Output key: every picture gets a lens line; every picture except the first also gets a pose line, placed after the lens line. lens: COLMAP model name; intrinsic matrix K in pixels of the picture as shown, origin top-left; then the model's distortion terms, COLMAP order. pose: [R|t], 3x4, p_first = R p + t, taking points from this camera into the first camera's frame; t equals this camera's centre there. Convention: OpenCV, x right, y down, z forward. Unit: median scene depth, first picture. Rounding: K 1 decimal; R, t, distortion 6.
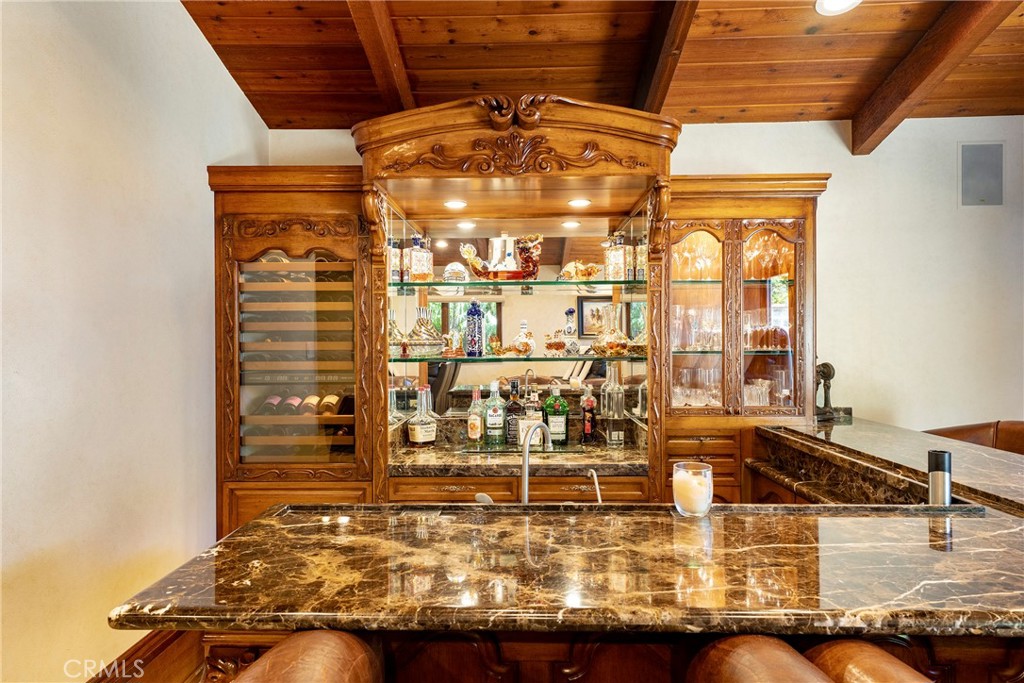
lens RADIAL K [[641.2, 0, 512.0], [0, 641.2, 341.5], [0, 0, 1]] dist [0.018894, -0.001604]
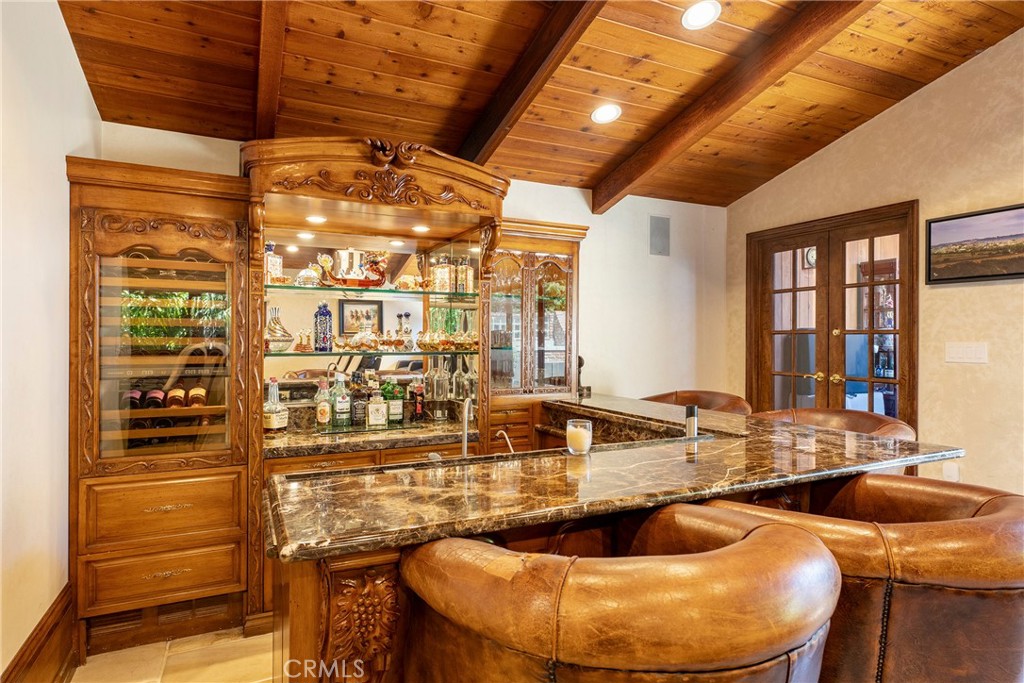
lens RADIAL K [[560.9, 0, 512.0], [0, 560.9, 341.5], [0, 0, 1]] dist [0.000147, 0.001464]
pose [[0.890299, 0.007537, 0.455313, -0.252877], [-0.008836, 0.999961, 0.000725, 0.001934], [-0.455290, -0.004669, 0.890331, -0.061451]]
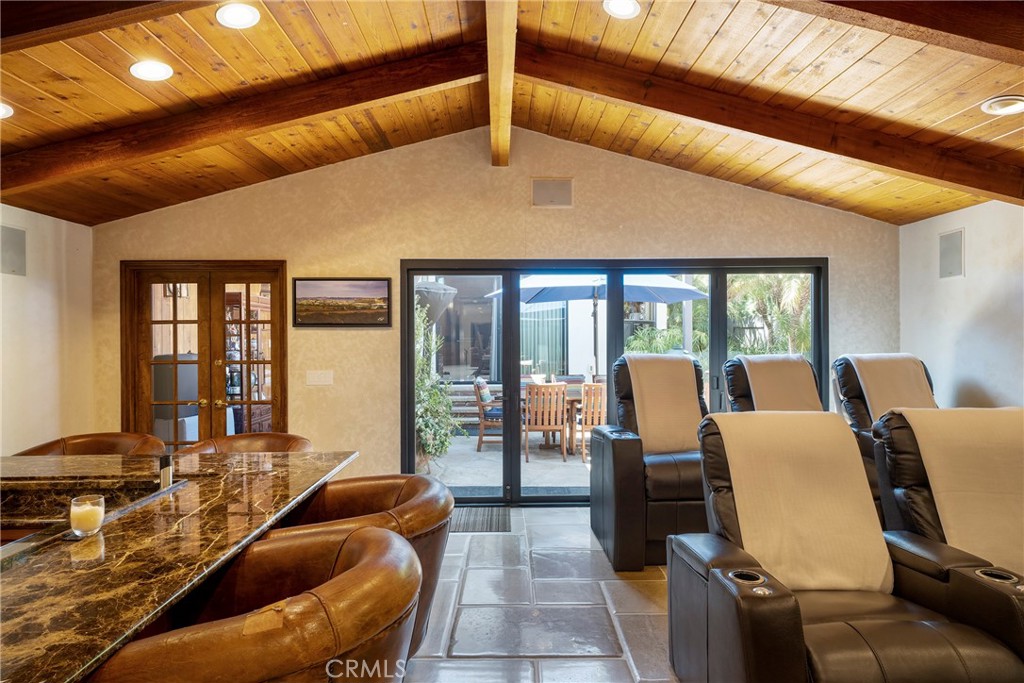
lens RADIAL K [[571.9, 0, 512.0], [0, 571.9, 341.5], [0, 0, 1]] dist [0.000915, 0.002231]
pose [[-0.044155, 0.004394, 0.999015, -0.548562], [0.008663, 0.999954, -0.004016, -0.074740], [-0.998987, 0.008477, -0.044191, 0.064260]]
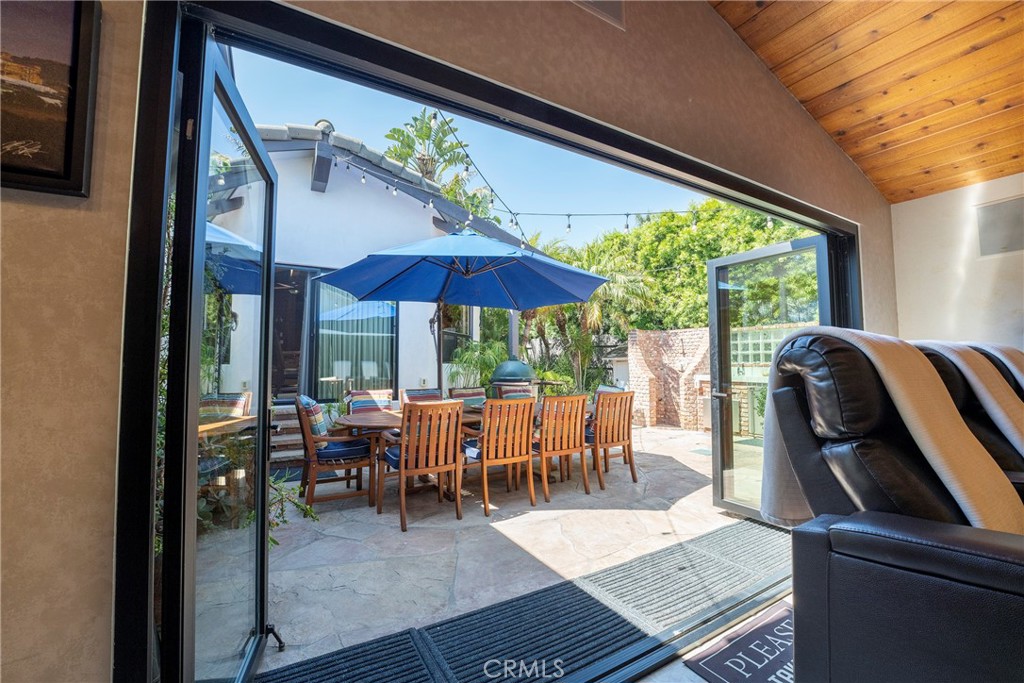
lens RADIAL K [[412.1, 0, 512.0], [0, 412.1, 341.5], [0, 0, 1]] dist [-0.036966, 0.004942]
pose [[-0.525682, 0.055147, 0.848892, 0.717018], [0.011681, 0.998270, -0.057617, -0.007148], [-0.850601, -0.020372, -0.525416, 0.226216]]
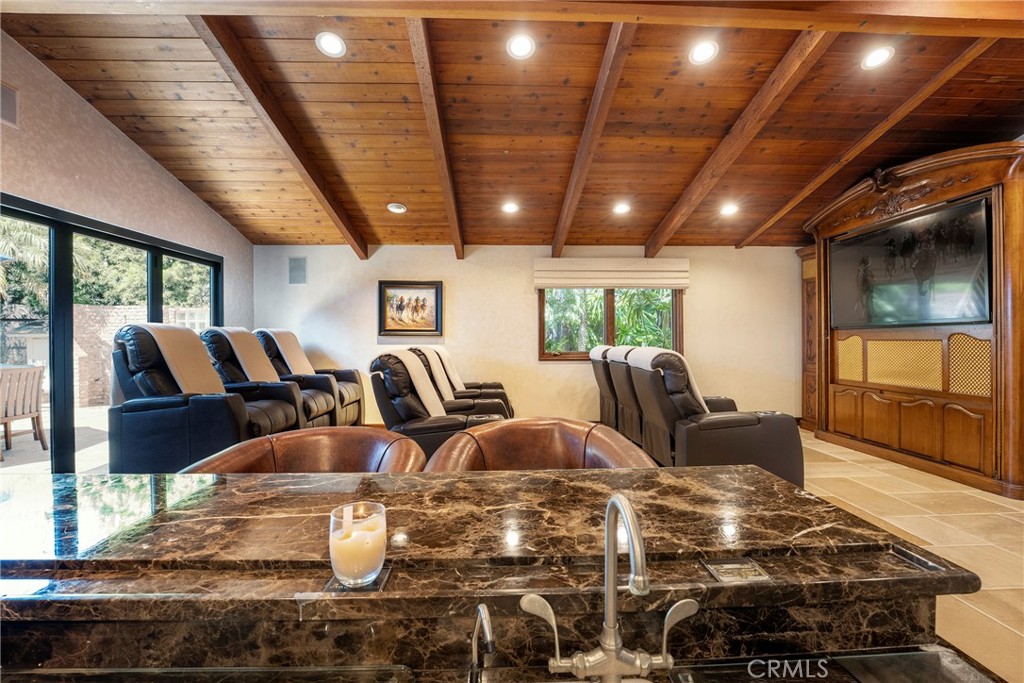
lens RADIAL K [[439.7, 0, 512.0], [0, 439.7, 341.5], [0, 0, 1]] dist [-0.034349, 0.006098]
pose [[-0.997922, 0.014370, -0.062804, 0.074658], [0.013654, 0.999837, 0.011810, 0.001539], [0.062964, 0.010928, -0.997956, 0.801456]]
